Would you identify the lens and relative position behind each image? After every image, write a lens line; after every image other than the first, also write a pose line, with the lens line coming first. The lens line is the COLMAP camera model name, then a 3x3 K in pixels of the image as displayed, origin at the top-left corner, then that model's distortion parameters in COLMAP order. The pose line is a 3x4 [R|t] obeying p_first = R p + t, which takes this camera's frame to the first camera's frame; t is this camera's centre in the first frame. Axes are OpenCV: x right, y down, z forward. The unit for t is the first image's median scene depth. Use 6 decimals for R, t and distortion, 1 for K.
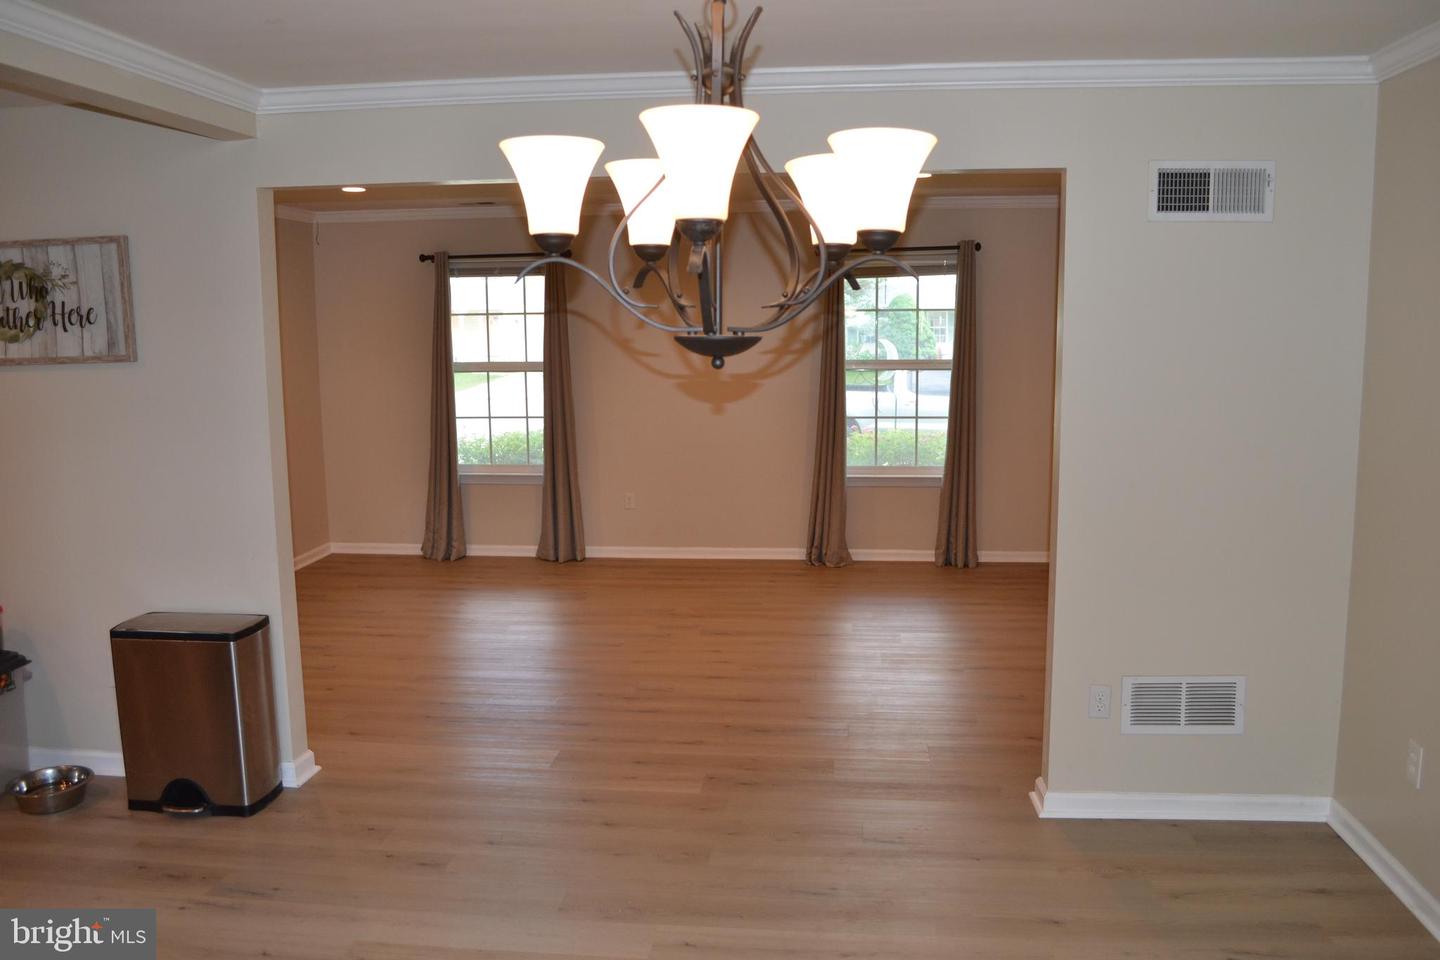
lens RADIAL K [[1145.2, 0, 720.0], [0, 1145.2, 480.0], [0, 0, 1]] dist [-0.074361, 0.001432]
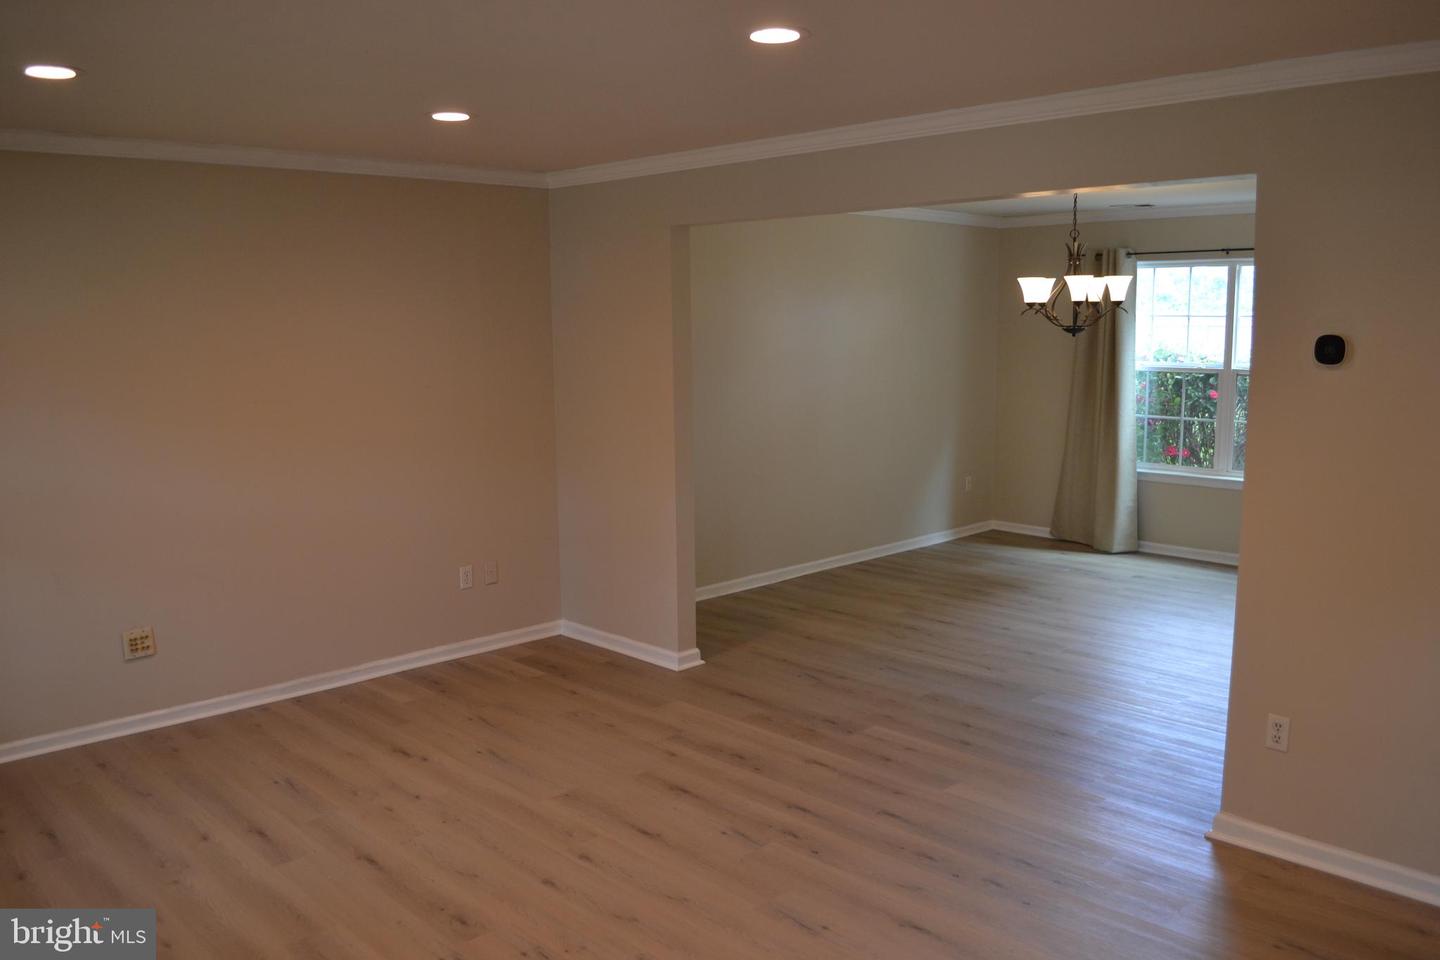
lens RADIAL K [[1145.2, 0, 720.0], [0, 1145.2, 480.0], [0, 0, 1]] dist [-0.074361, 0.001432]
pose [[-0.764039, -0.075738, 0.640709, -0.558484], [0.104880, 0.965295, 0.239175, -0.241465], [-0.636588, 0.249937, -0.729580, 1.671801]]
